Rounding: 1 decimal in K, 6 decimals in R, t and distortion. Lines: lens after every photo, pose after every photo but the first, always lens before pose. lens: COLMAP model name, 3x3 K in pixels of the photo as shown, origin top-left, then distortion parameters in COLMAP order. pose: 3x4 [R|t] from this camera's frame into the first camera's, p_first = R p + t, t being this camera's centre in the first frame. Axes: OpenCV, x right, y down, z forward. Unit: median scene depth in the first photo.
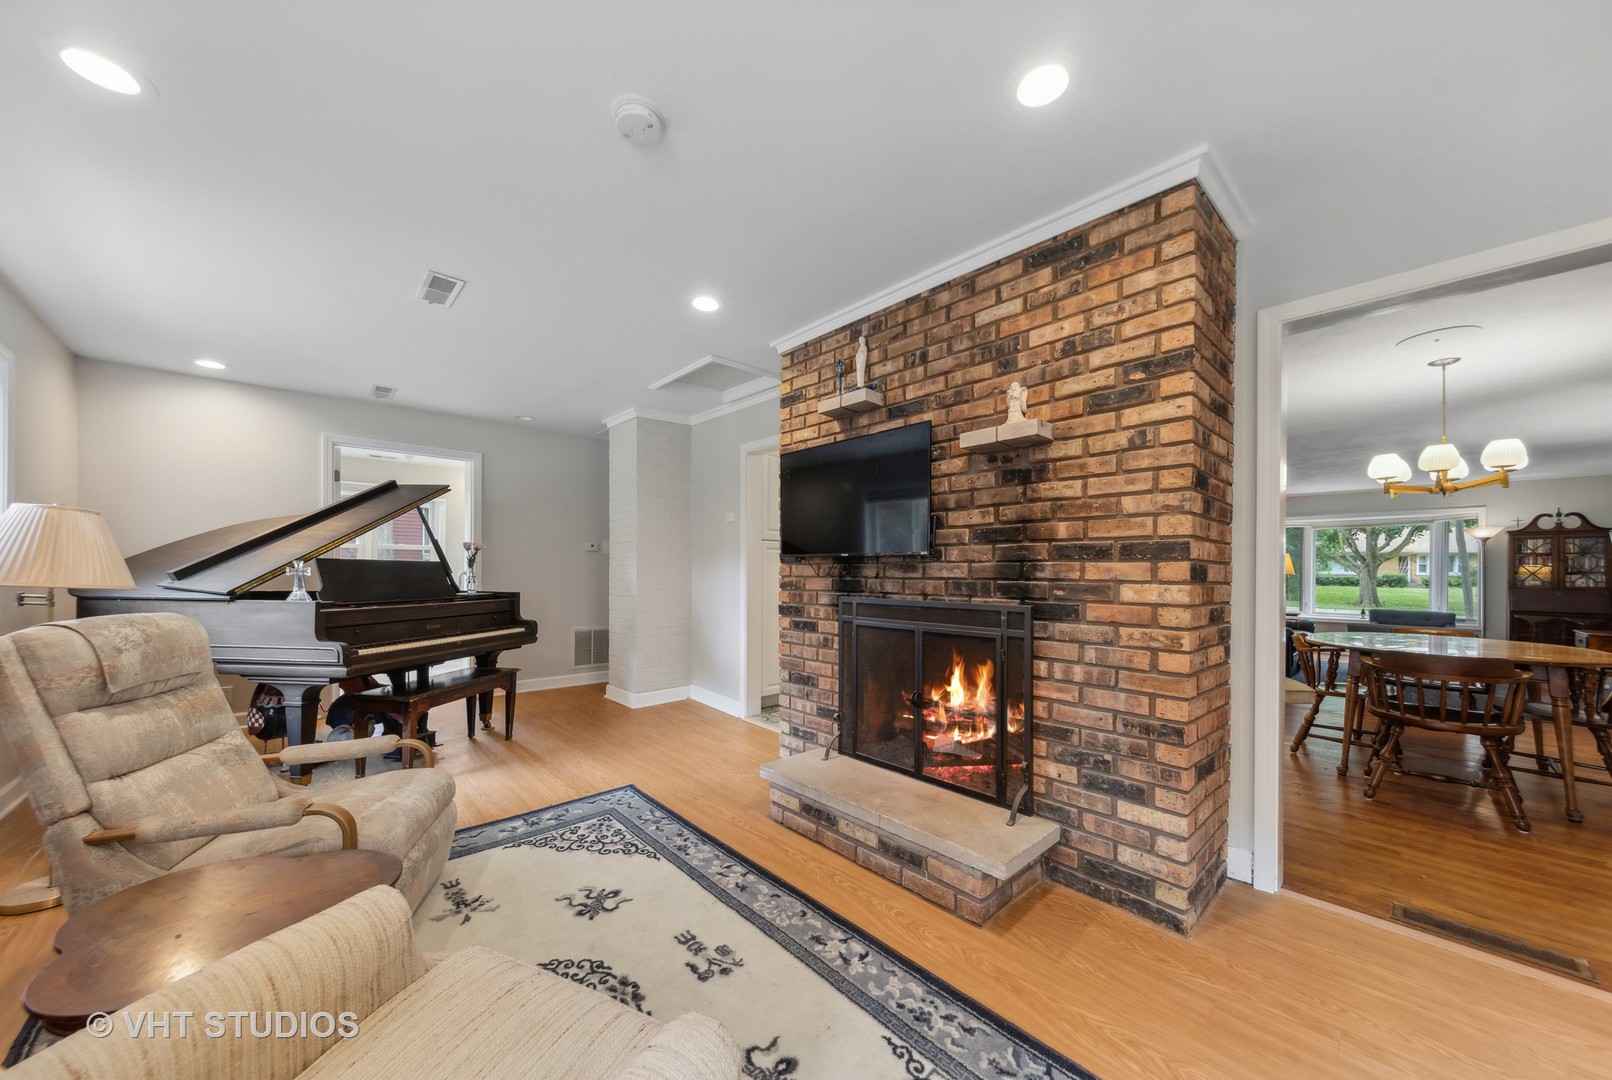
lens RADIAL K [[564.5, 0, 811.1], [0, 564.5, 568.2], [0, 0, 1]] dist [0.003558, 0.000046]
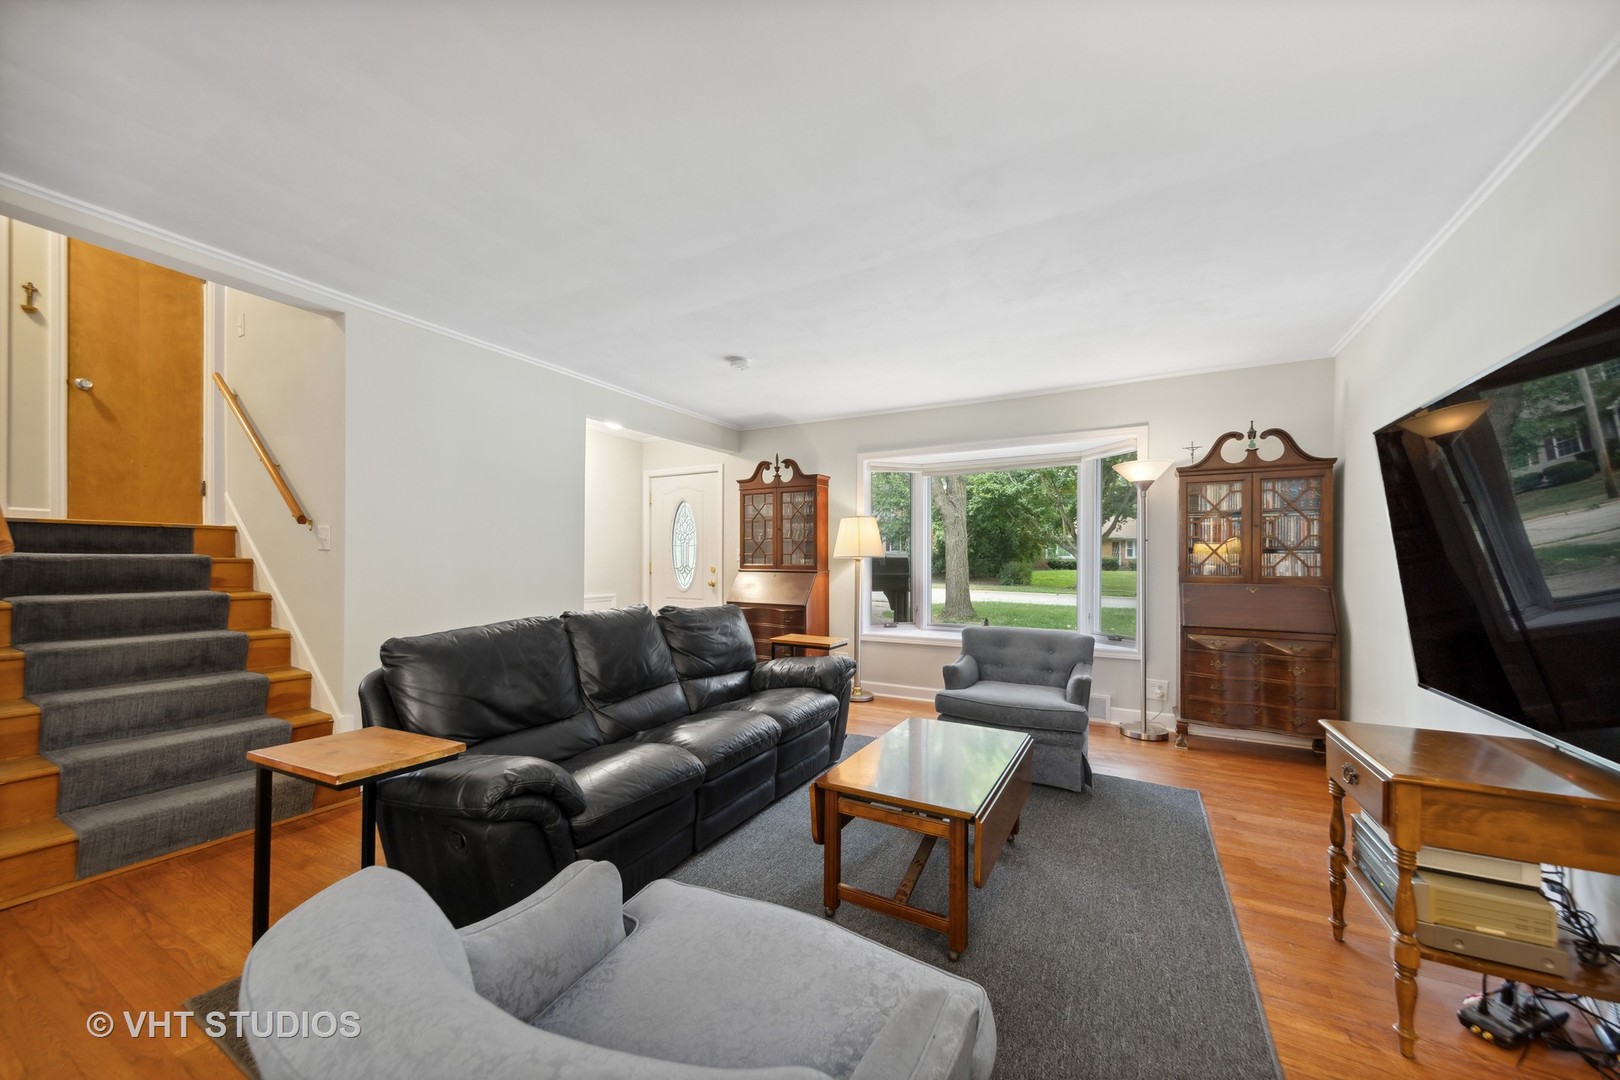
lens RADIAL K [[595.3, 0, 805.6], [0, 595.3, 556.3], [0, 0, 1]] dist [0.013002, 0.000063]
pose [[0.948759, -0.009123, 0.315869, 0.761636], [0.009724, 0.999953, -0.000327, 0.010354], [-0.315851, 0.003381, 0.948803, 0.612665]]
